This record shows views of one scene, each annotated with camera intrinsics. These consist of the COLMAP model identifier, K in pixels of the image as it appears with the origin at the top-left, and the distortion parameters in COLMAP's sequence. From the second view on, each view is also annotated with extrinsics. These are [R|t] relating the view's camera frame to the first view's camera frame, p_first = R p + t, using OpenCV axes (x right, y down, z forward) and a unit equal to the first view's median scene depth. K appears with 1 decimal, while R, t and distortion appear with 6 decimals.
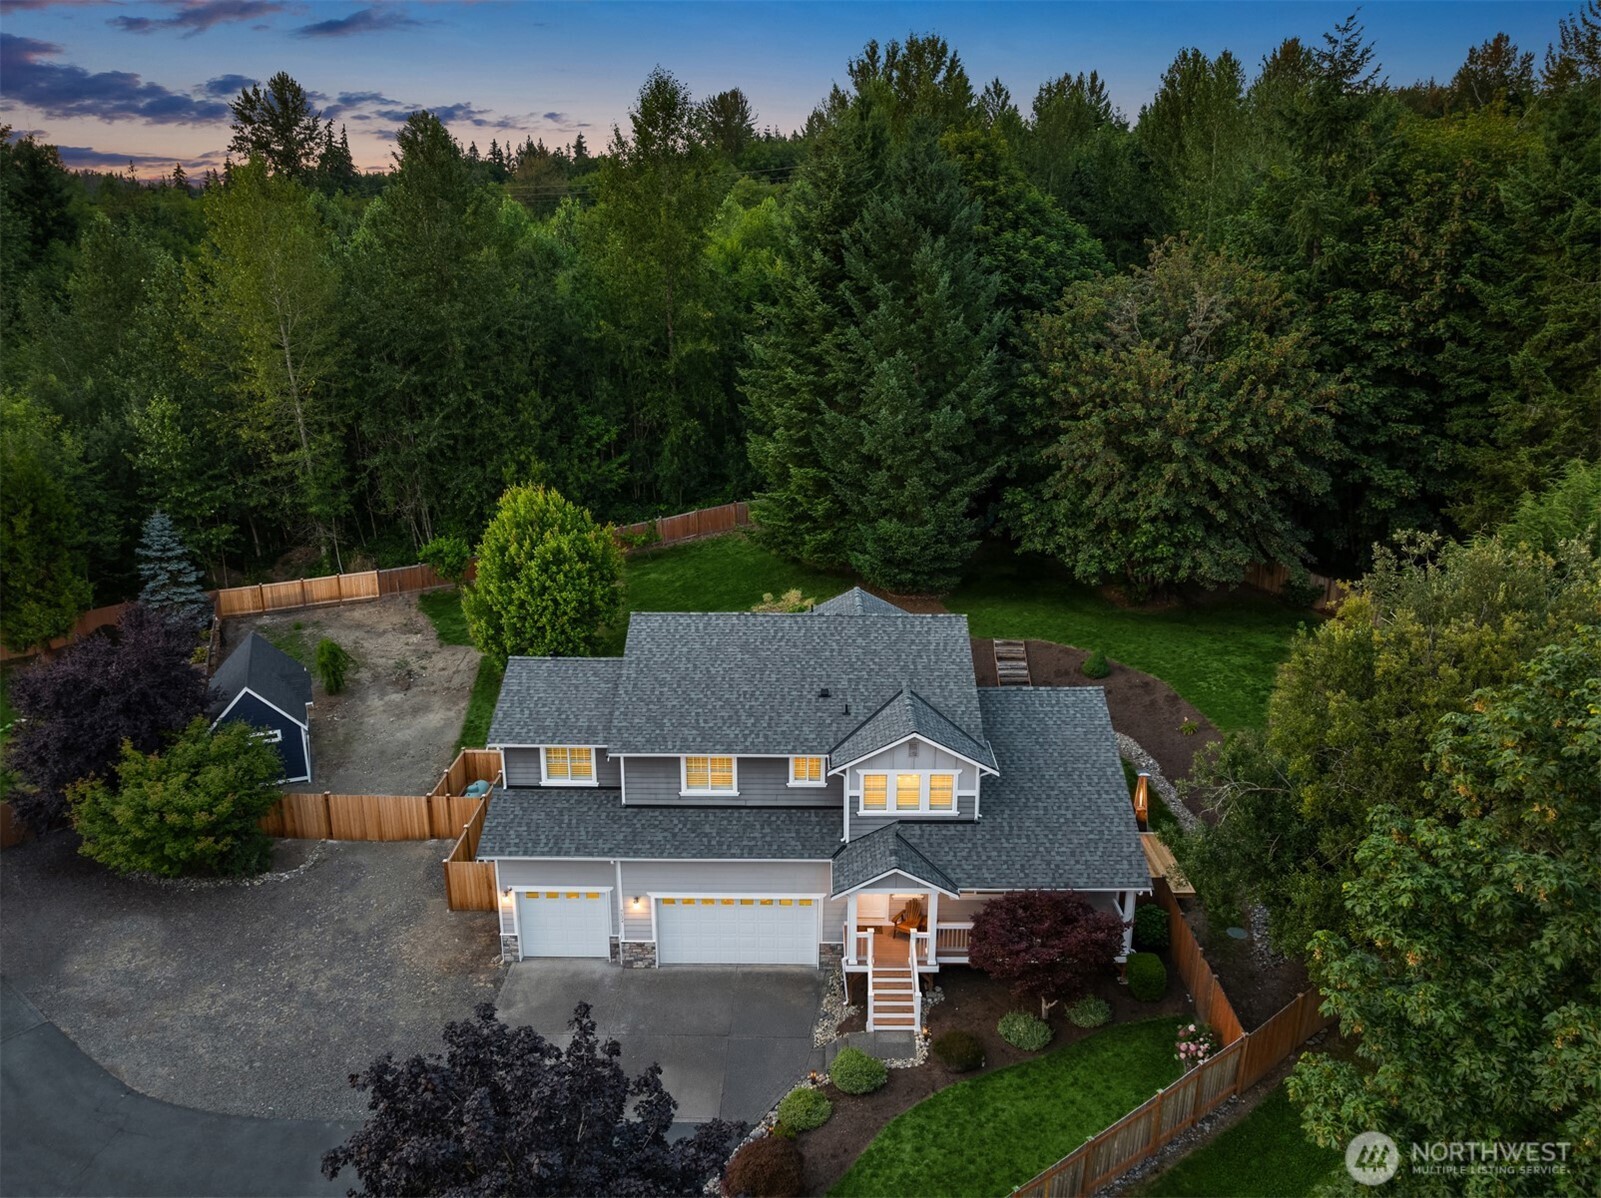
lens RADIAL K [[1108.0, 0, 808.9], [0, 1108.0, 601.9], [0, 0, 1]] dist [-0.009810, -0.047665]
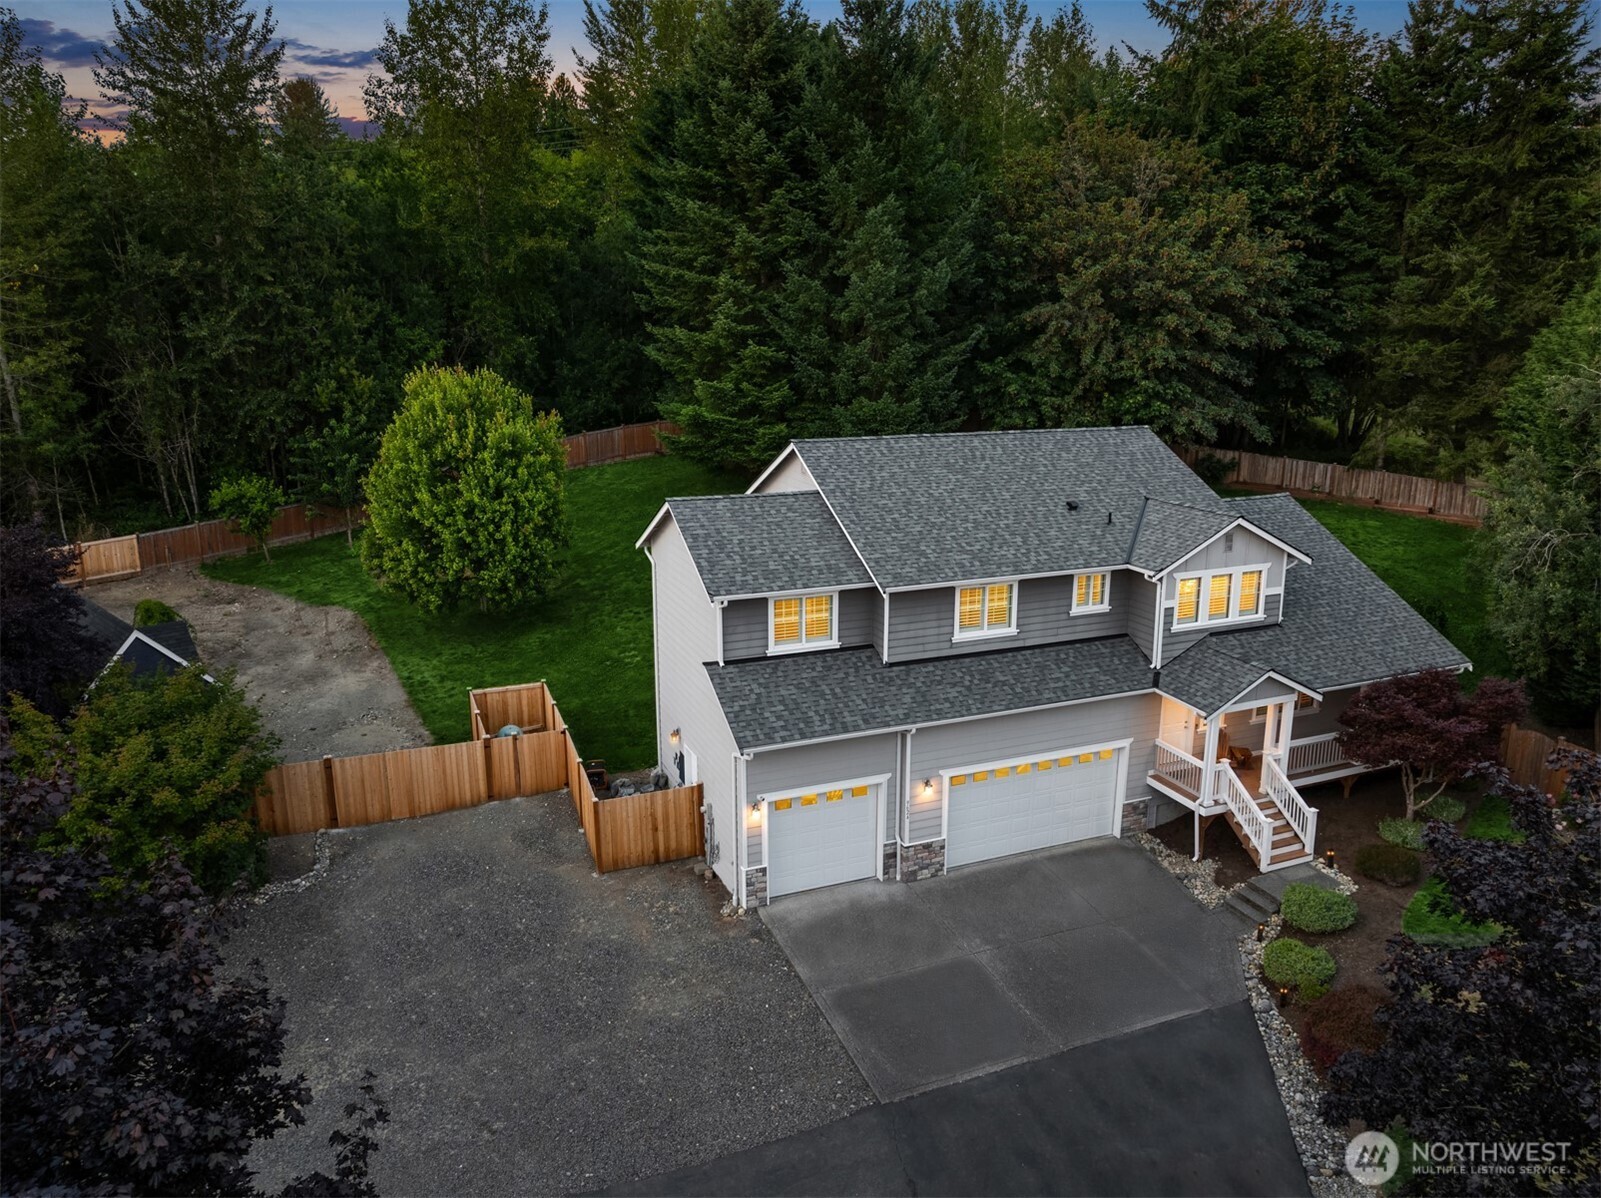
lens RADIAL K [[1108.0, 0, 808.9], [0, 1108.0, 601.9], [0, 0, 1]] dist [-0.009810, -0.047665]
pose [[0.923552, -0.098129, 0.370705, -0.400206], [0.111277, 0.993688, -0.014189, 0.119882], [-0.366973, 0.054355, 0.928642, 0.262220]]
